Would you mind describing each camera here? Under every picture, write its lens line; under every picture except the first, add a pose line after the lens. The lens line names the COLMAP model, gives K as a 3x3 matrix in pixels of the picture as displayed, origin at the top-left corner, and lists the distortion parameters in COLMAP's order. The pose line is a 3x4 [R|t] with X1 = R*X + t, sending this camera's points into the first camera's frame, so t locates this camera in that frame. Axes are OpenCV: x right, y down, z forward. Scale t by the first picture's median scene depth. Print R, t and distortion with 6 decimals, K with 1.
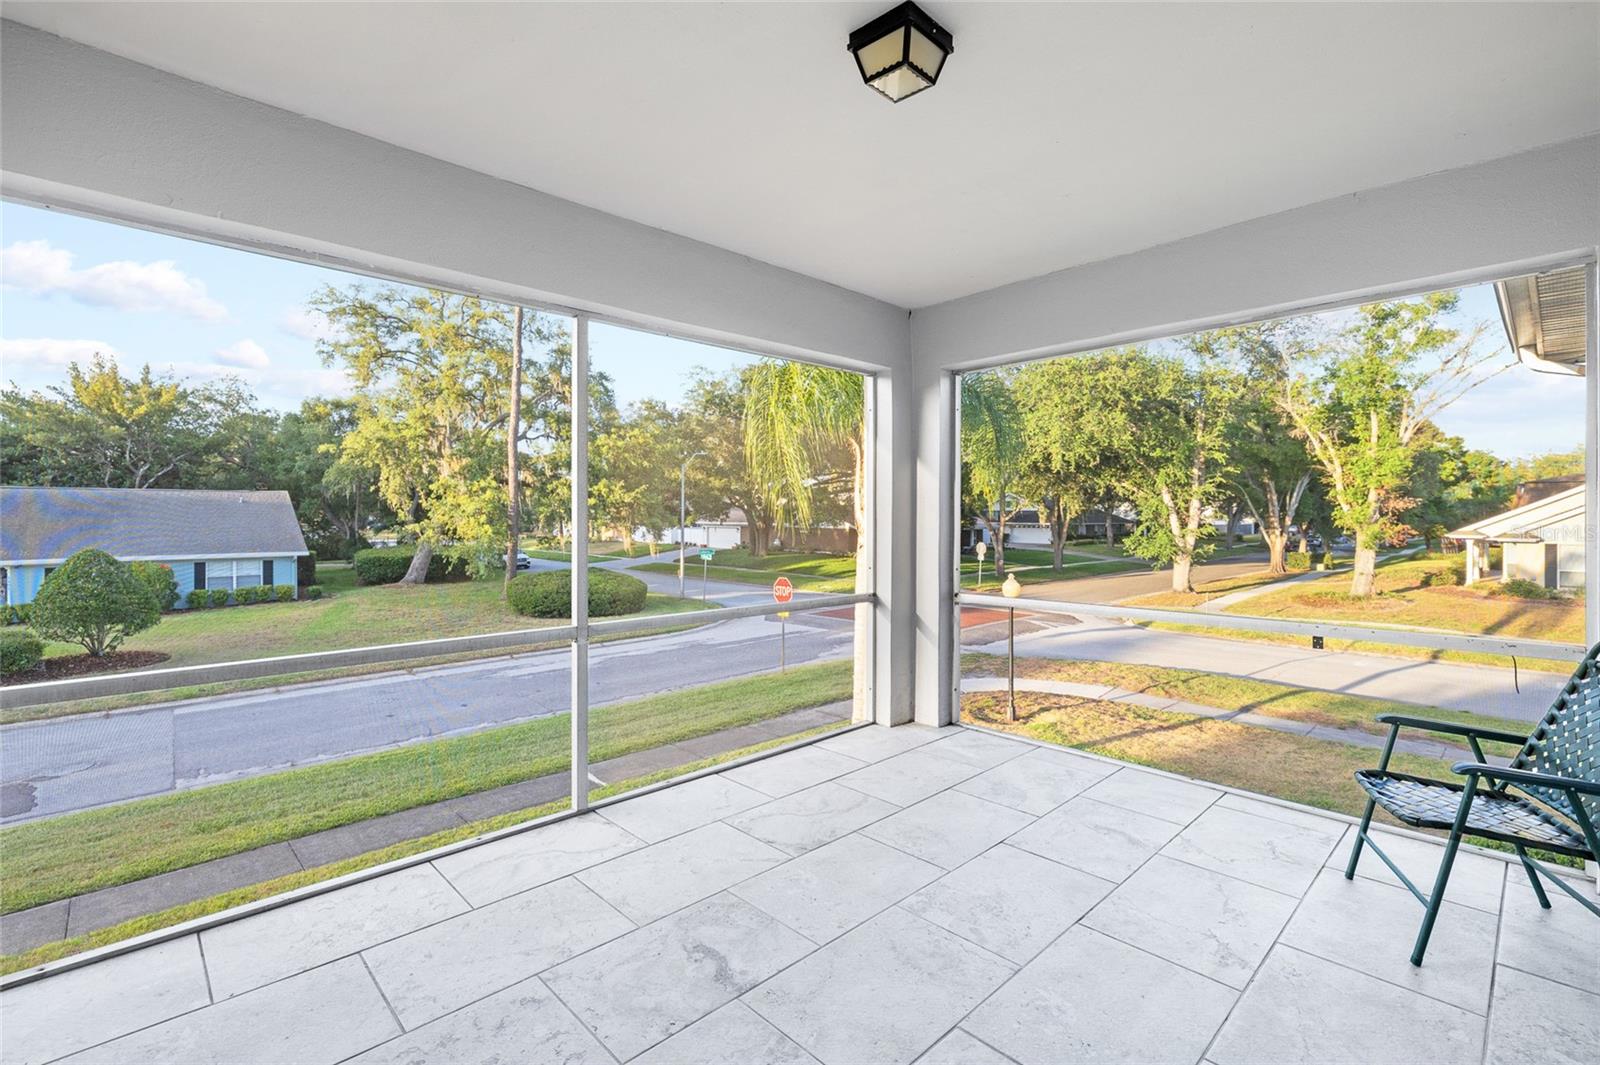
lens RADIAL K [[716.7, 0, 794.3], [0, 716.7, 515.3], [0, 0, 1]] dist [-0.003532, -0.000196]
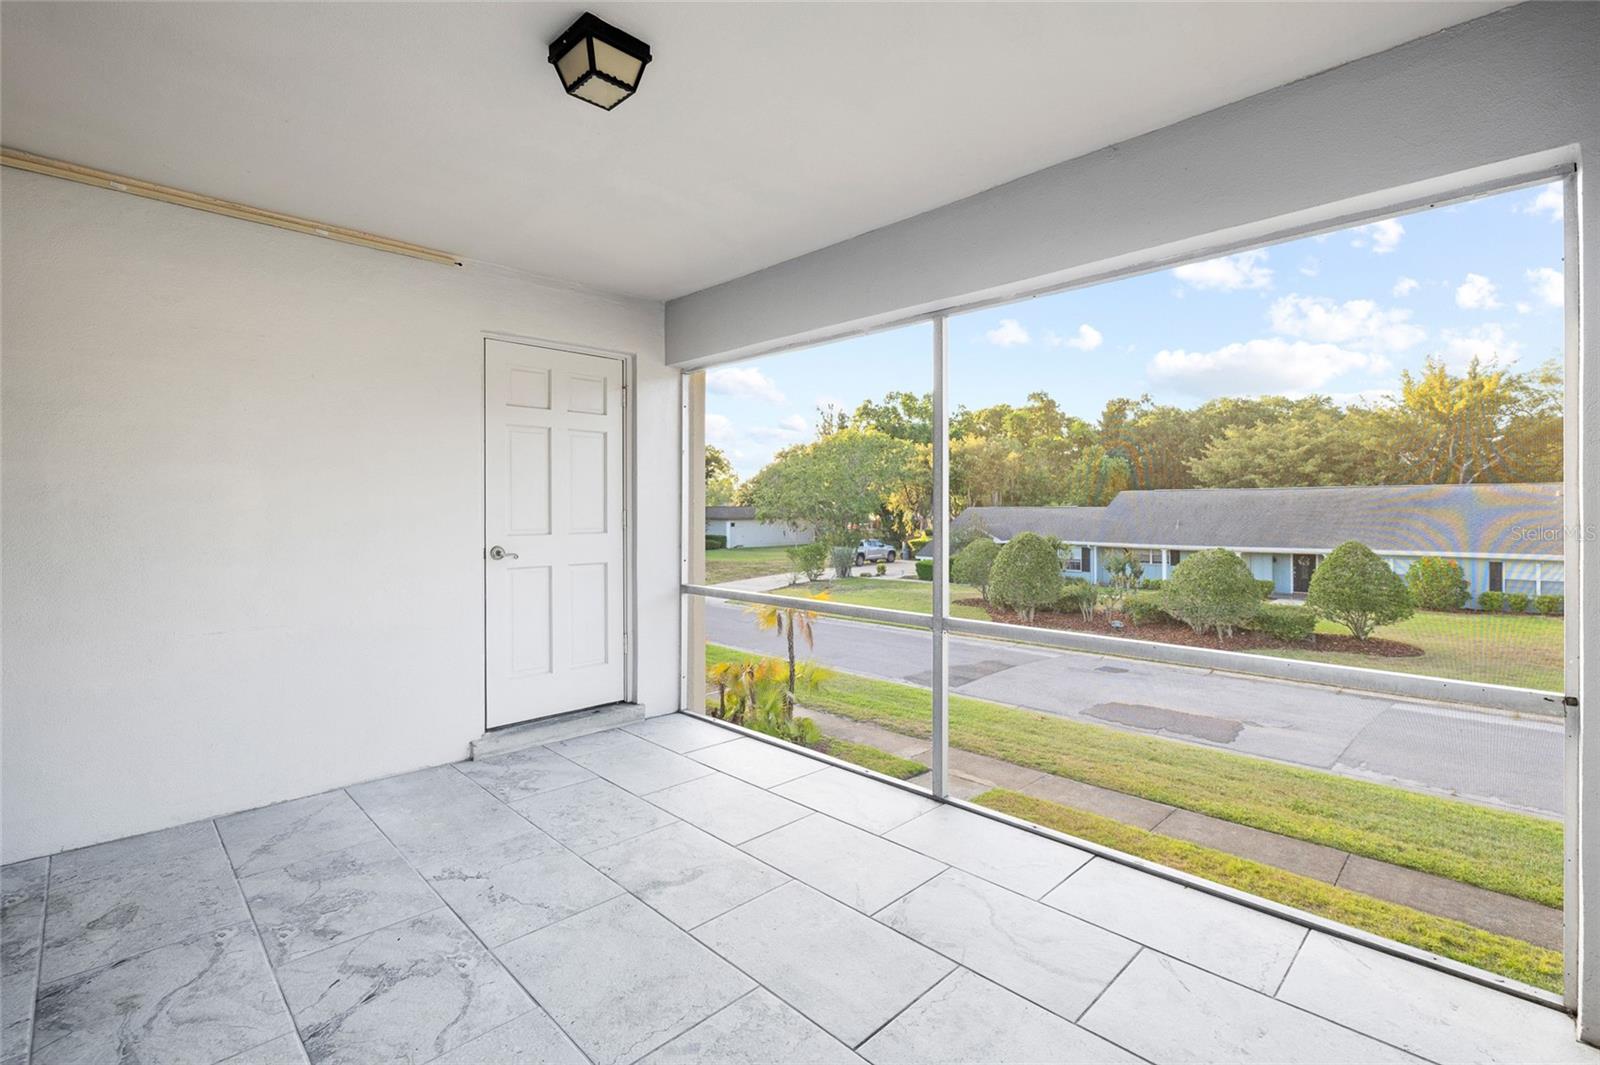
lens RADIAL K [[716.7, 0, 794.3], [0, 716.7, 515.3], [0, 0, 1]] dist [-0.003532, -0.000196]
pose [[0.016238, 0.004934, -0.999856, 0.160479], [0.000785, 0.999987, 0.004947, 0.000348], [0.999868, -0.000865, 0.016234, 0.172219]]
